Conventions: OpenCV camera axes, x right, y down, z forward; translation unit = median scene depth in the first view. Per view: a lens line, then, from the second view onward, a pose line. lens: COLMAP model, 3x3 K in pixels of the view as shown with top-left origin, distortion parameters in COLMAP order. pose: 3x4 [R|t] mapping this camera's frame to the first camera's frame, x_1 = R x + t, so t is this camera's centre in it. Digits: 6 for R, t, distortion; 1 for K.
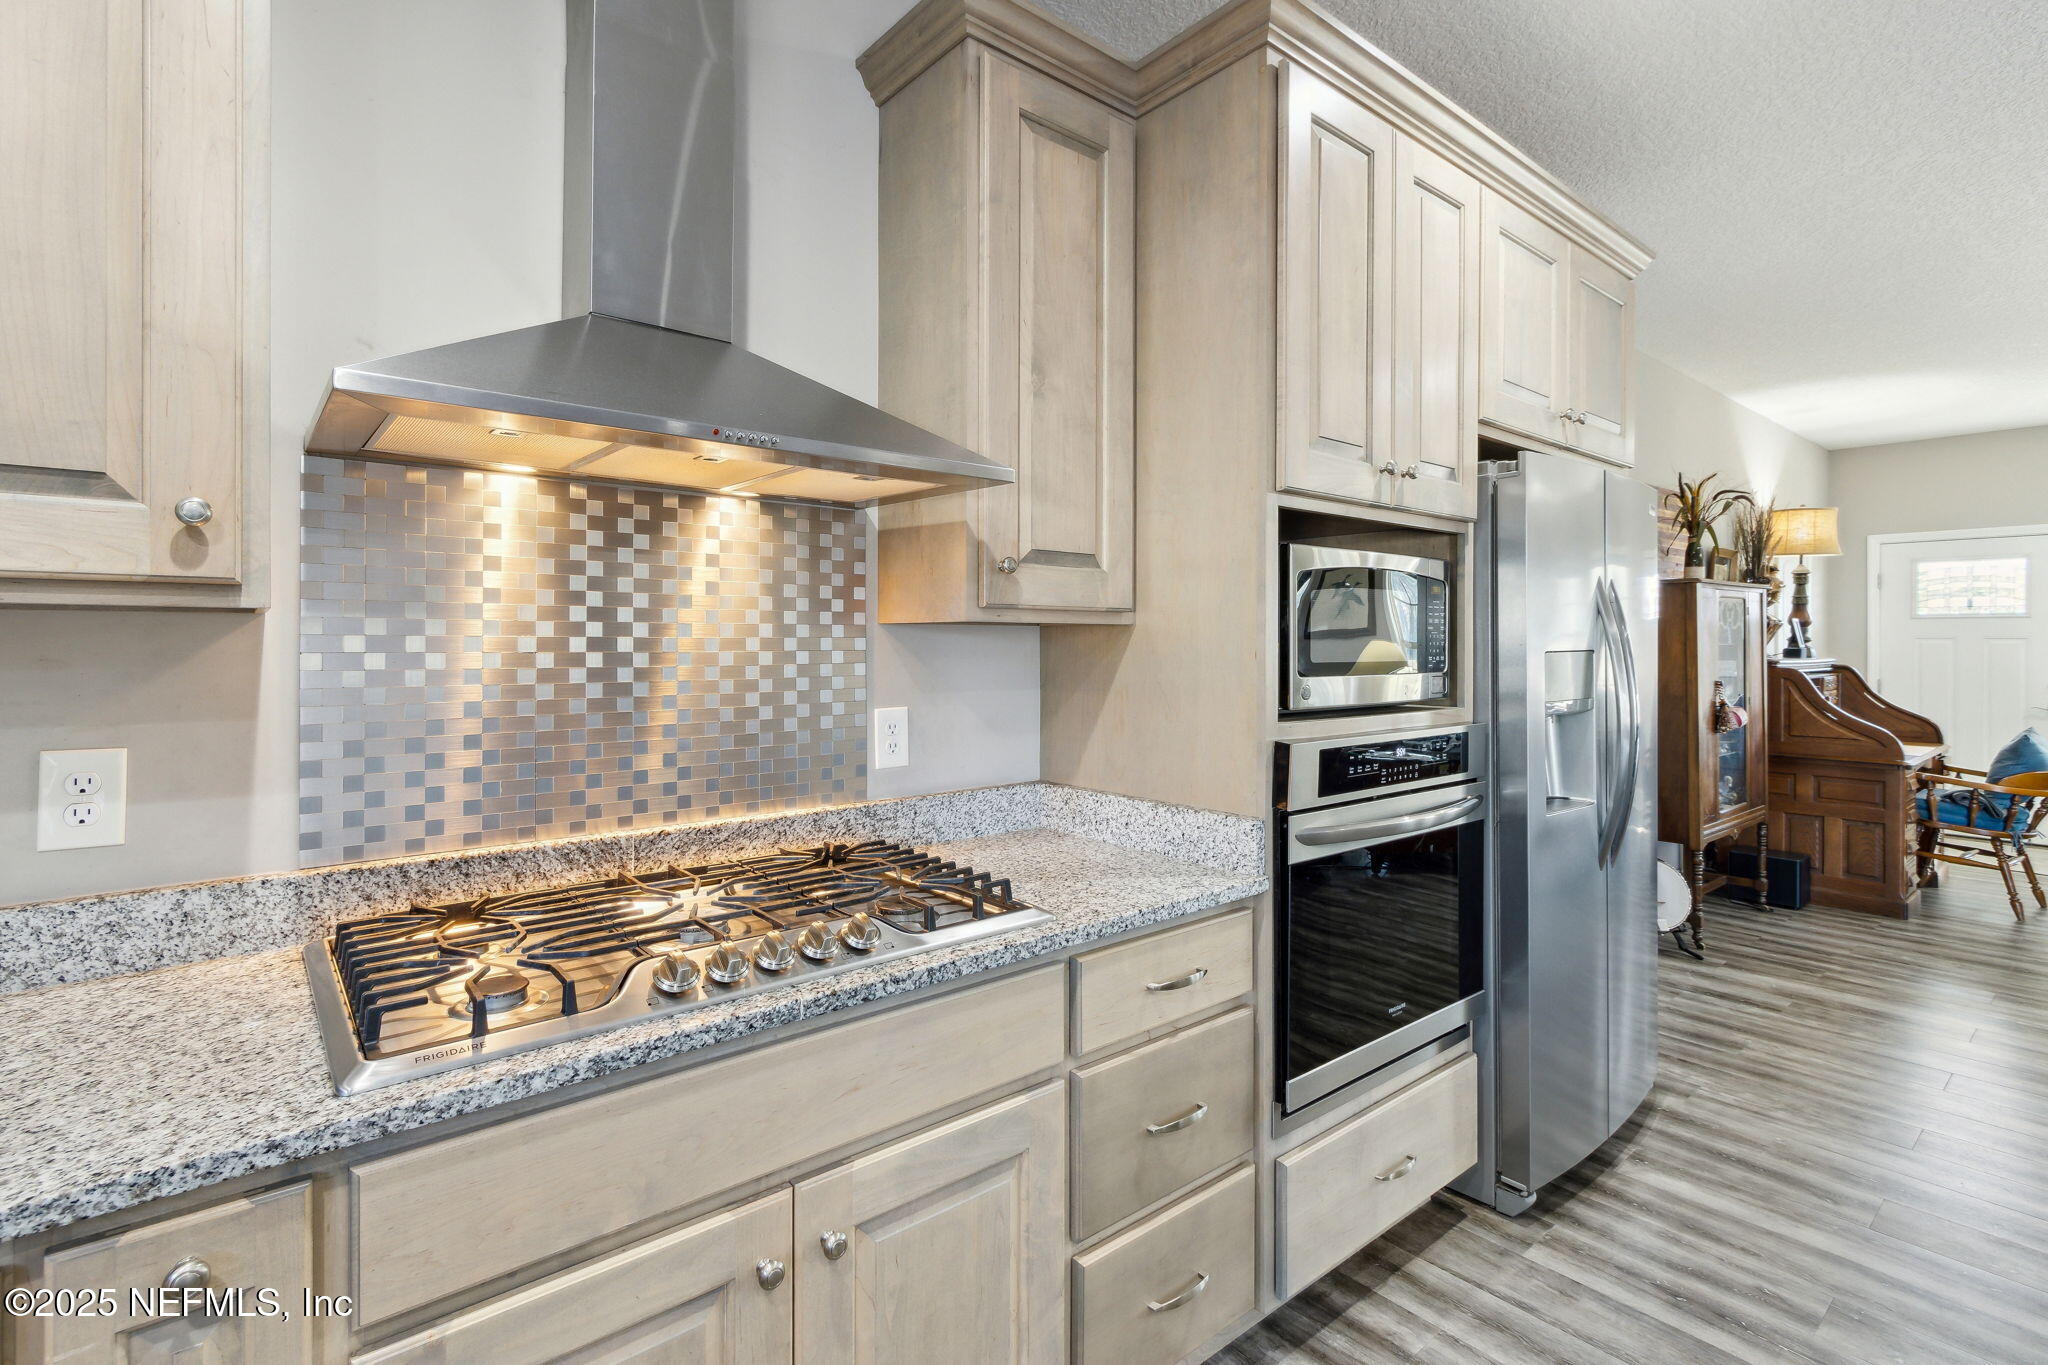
lens RADIAL K [[959.7, 0, 1021.2], [0, 959.7, 641.9], [0, 0, 1]] dist [0.007677, -0.002412]
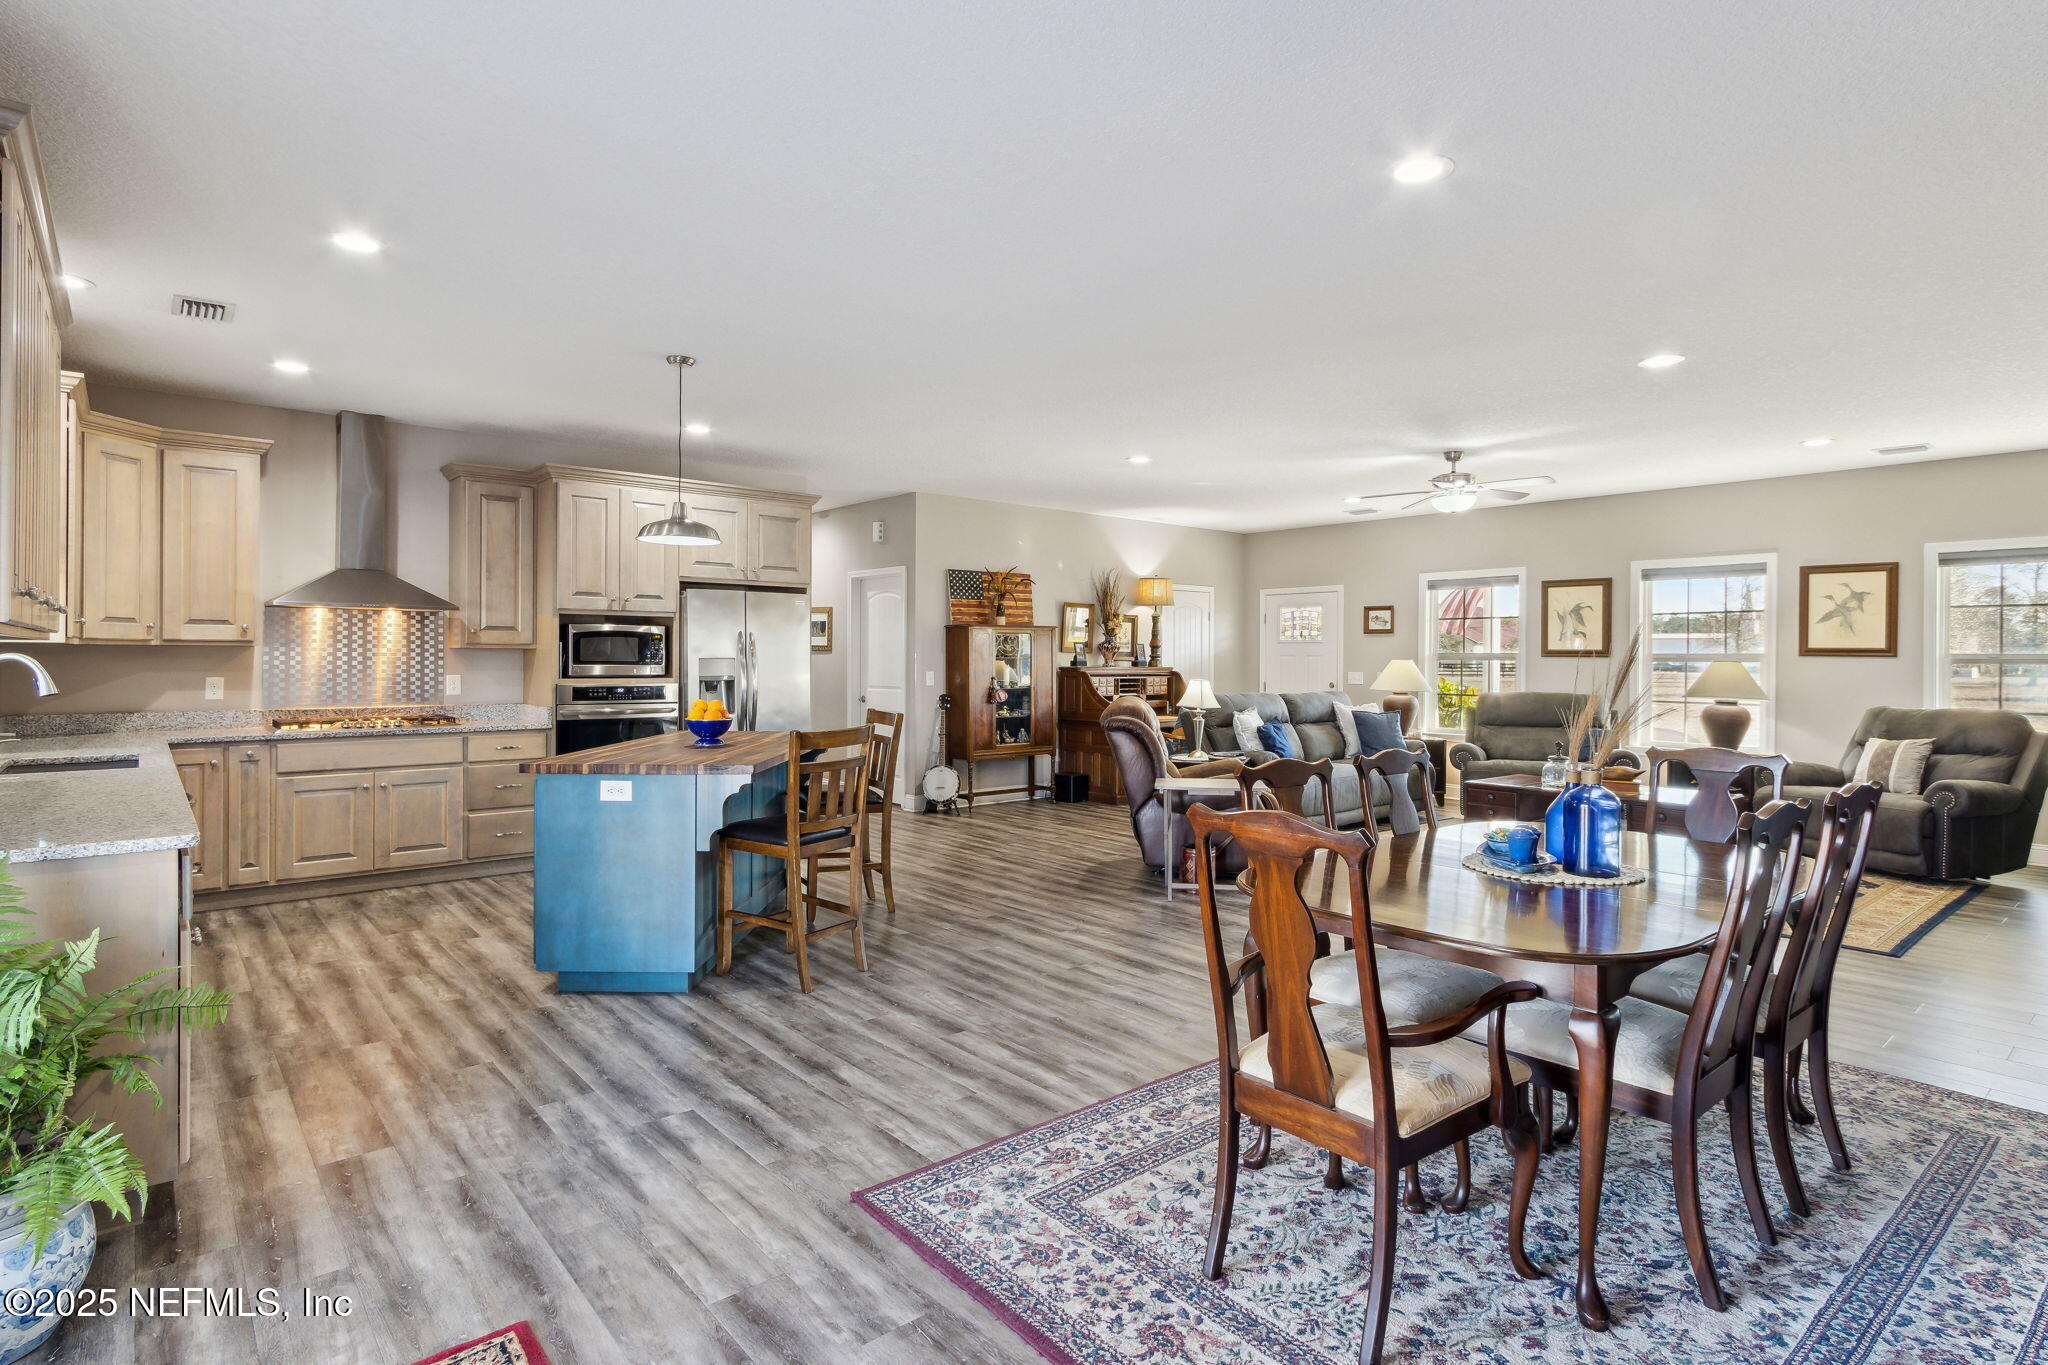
lens RADIAL K [[1033.6, 0, 1018.3], [0, 1033.6, 661.3], [0, 0, 1]] dist [0.016264, -0.005962]
pose [[0.999914, 0.003386, 0.012646, 1.874093], [-0.003428, 0.999989, 0.003258, 0.006930], [-0.012635, -0.003301, 0.999915, -2.699419]]
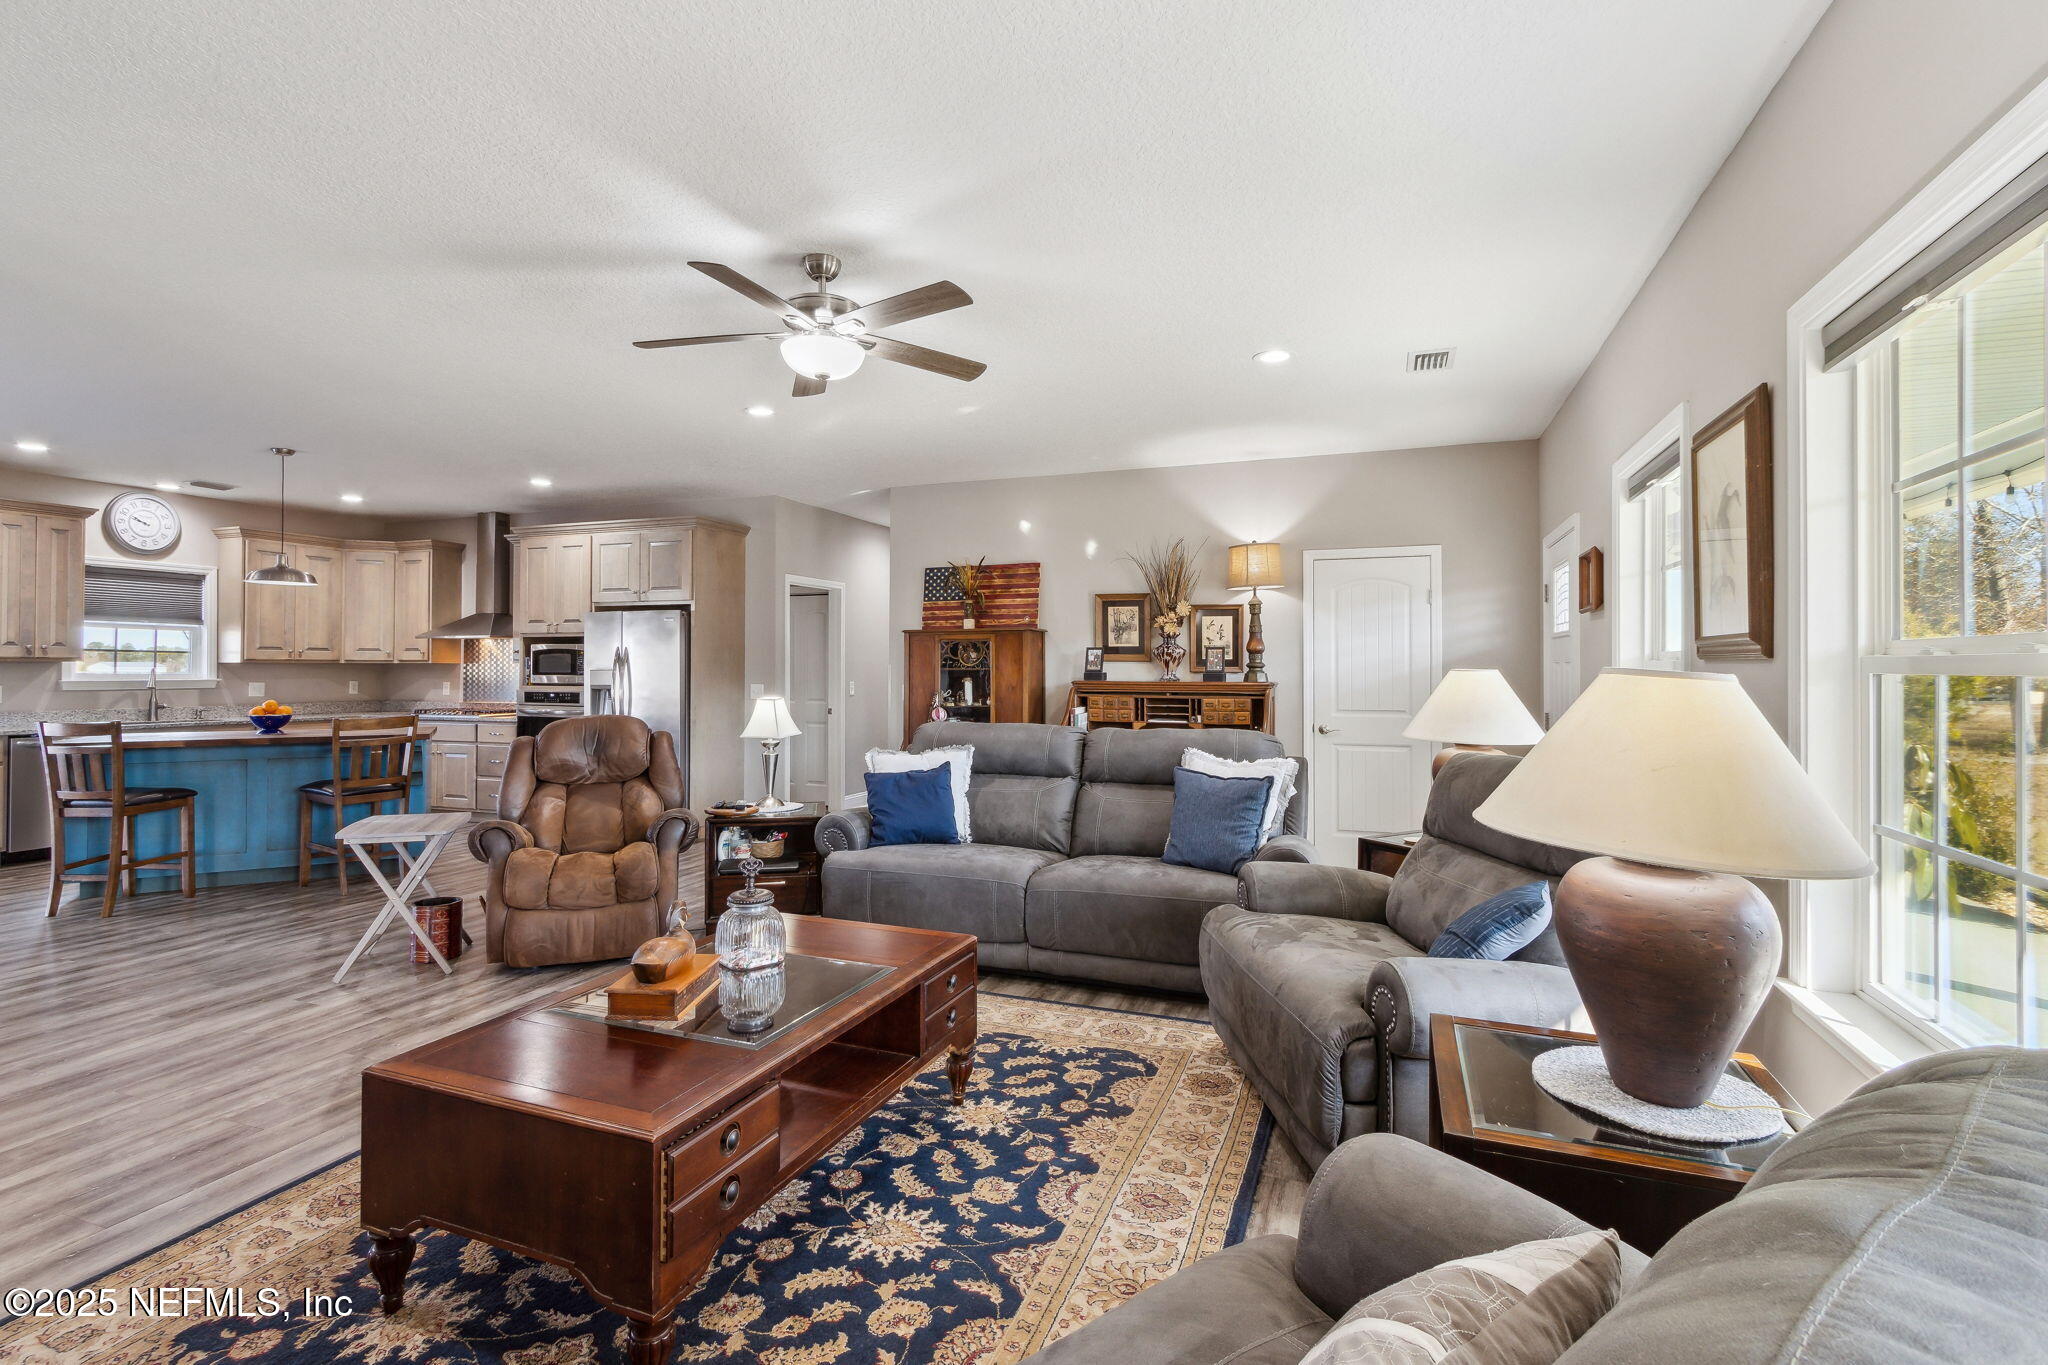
lens RADIAL K [[959.7, 0, 1015.7], [0, 959.7, 670.6], [0, 0, 1]] dist [0.007677, -0.002412]
pose [[0.496924, 0.003327, -0.867788, 5.527163], [-0.000167, 0.999993, 0.003738, -0.000990], [0.867794, -0.001712, 0.496921, 0.790001]]
